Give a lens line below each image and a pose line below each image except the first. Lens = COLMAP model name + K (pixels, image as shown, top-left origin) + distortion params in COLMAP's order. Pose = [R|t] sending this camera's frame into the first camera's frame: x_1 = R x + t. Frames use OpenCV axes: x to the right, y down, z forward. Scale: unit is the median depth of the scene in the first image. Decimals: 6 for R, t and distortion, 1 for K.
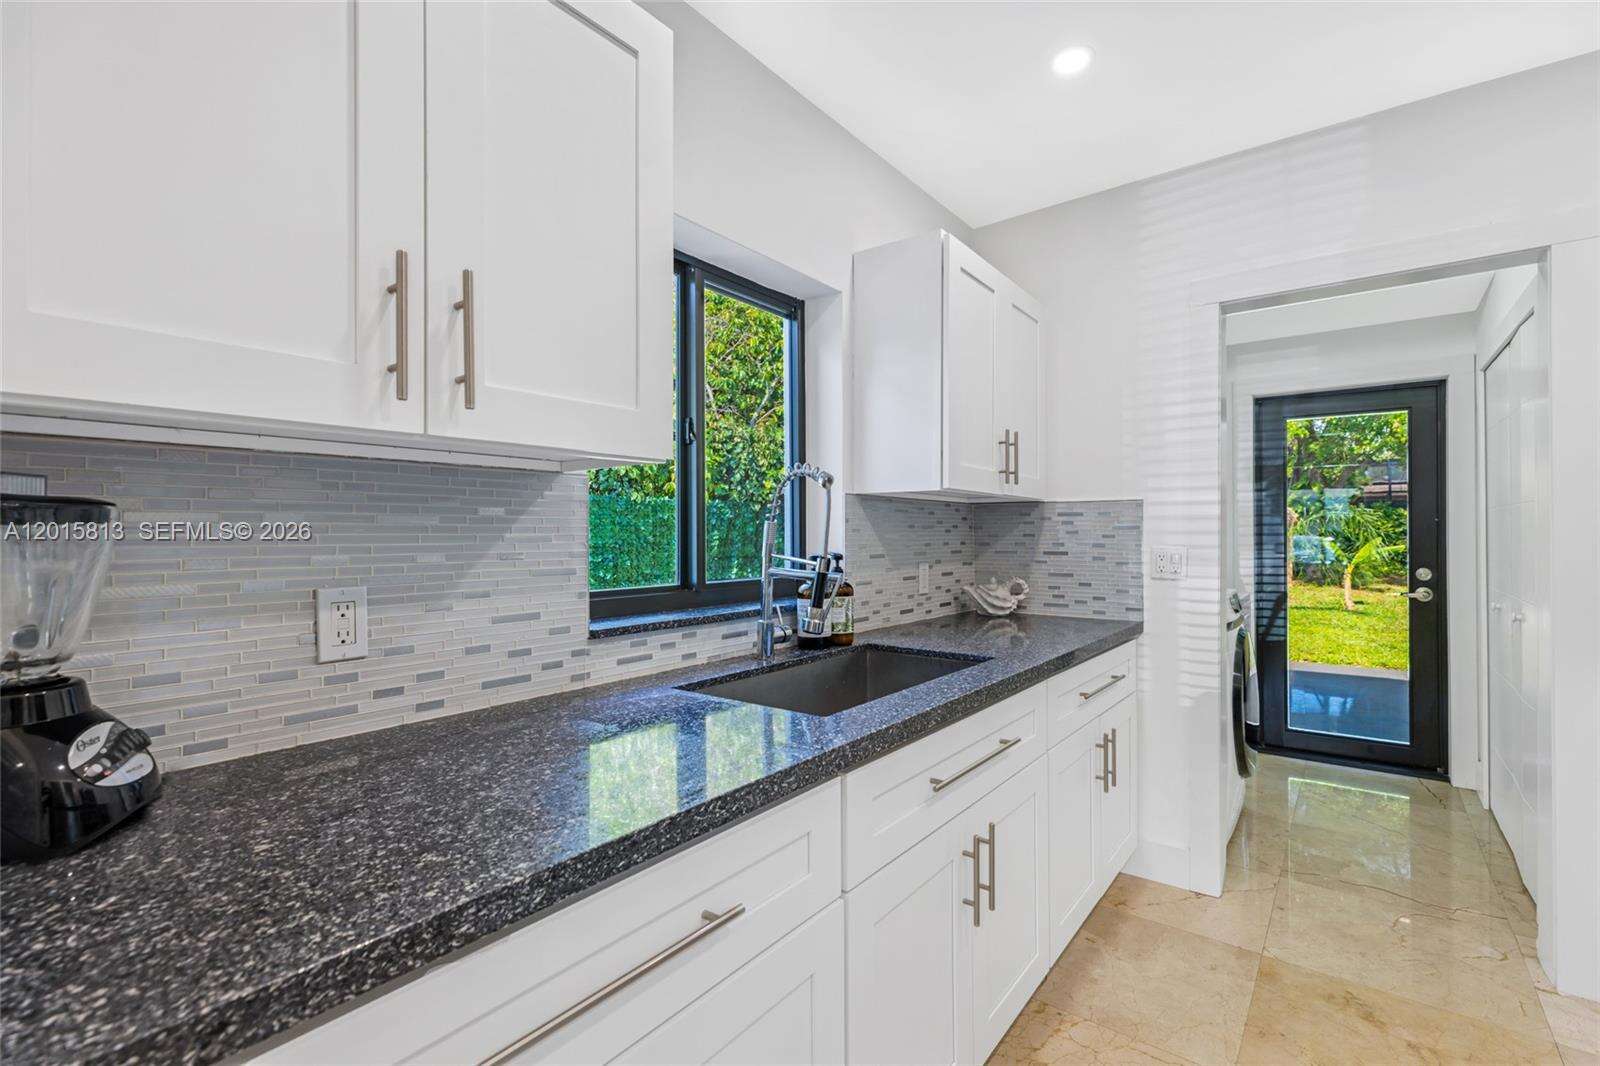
lens RADIAL K [[739.7, 0, 809.5], [0, 739.7, 526.5], [0, 0, 1]] dist [0.005160, -0.000878]
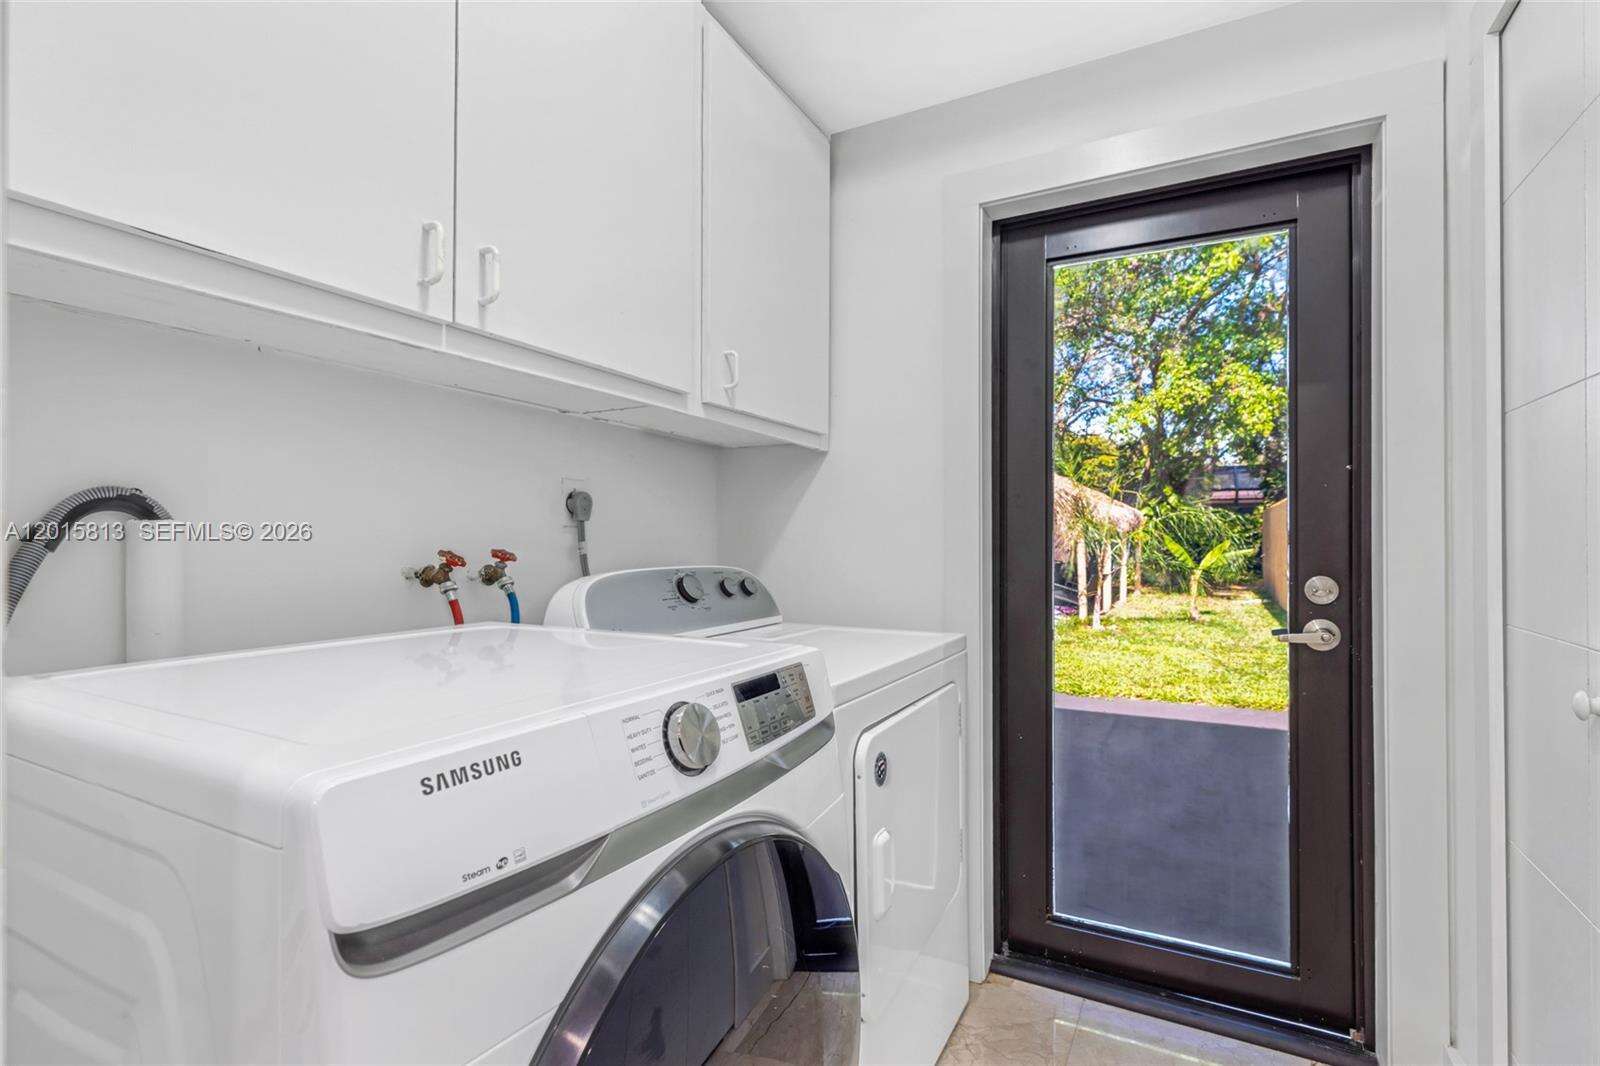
lens RADIAL K [[739.7, 0, 783.1], [0, 739.7, 544.5], [0, 0, 1]] dist [0.005160, -0.000878]
pose [[0.993332, -0.004484, 0.115202, 0.416809], [0.003235, 0.999934, 0.011023, 0.028557], [-0.115244, -0.010577, 0.993281, 0.544857]]
